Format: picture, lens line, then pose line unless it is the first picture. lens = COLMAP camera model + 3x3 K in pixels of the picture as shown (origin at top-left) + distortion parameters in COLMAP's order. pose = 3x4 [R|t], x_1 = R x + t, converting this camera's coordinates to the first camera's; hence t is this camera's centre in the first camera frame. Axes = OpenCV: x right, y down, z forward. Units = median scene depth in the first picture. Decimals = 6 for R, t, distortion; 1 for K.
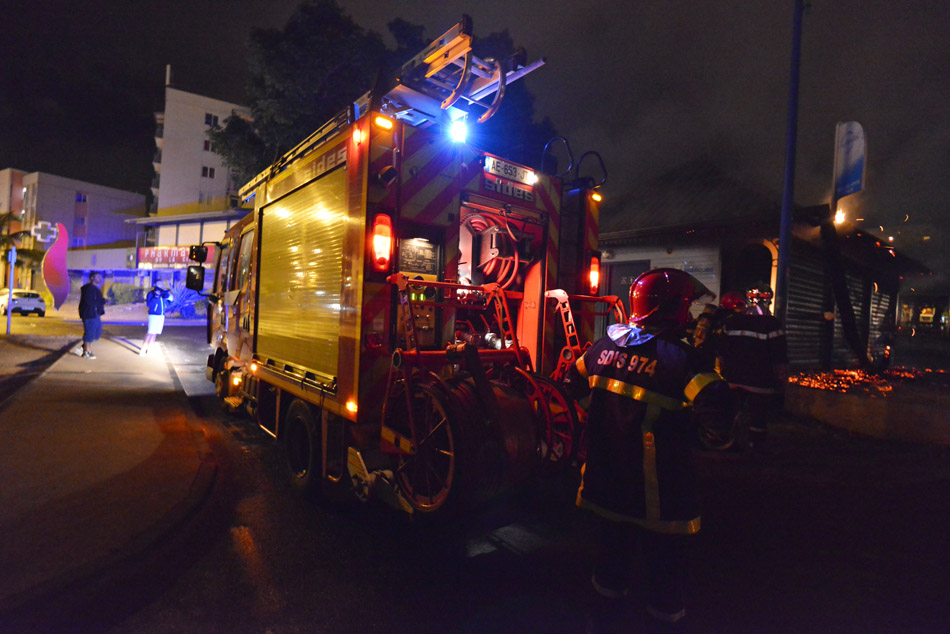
lens RADIAL K [[462.6, 0, 476.3], [0, 462.6, 314.2], [0, 0, 1]] dist [-0.020385, -0.001010]
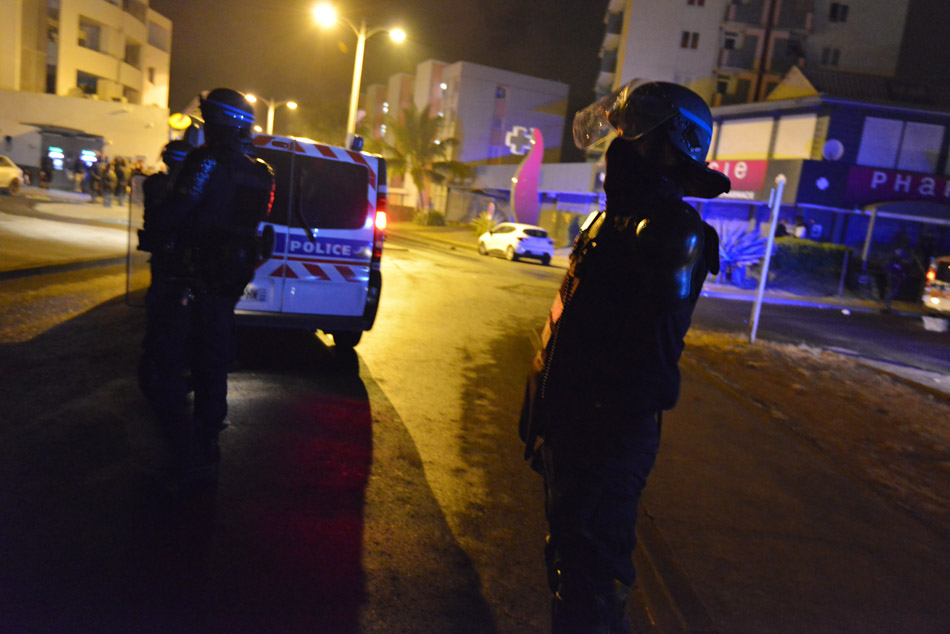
lens RADIAL K [[712.2, 0, 475.7], [0, 712.2, 298.4], [0, 0, 1]] dist [0.000545, 0.000506]
pose [[0.793072, 0.112270, -0.598693, -2.489876], [-0.078049, 0.993495, 0.082917, -0.168818], [0.604108, -0.019032, 0.796675, 0.368593]]
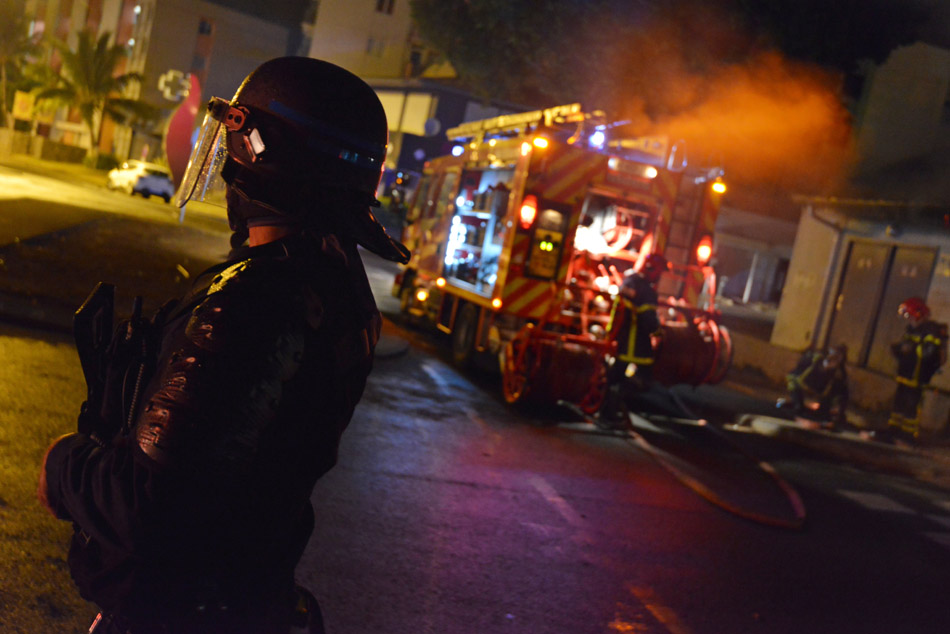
lens RADIAL K [[920.0, 0, 475.0], [0, 920.0, 317.0], [0, 0, 1]] dist [-0.000634, -0.009631]
pose [[0.916872, 0.172978, -0.359755, 0.642108], [-0.158012, 0.984892, 0.070850, 0.013644], [0.366576, -0.008115, 0.930353, -1.590896]]
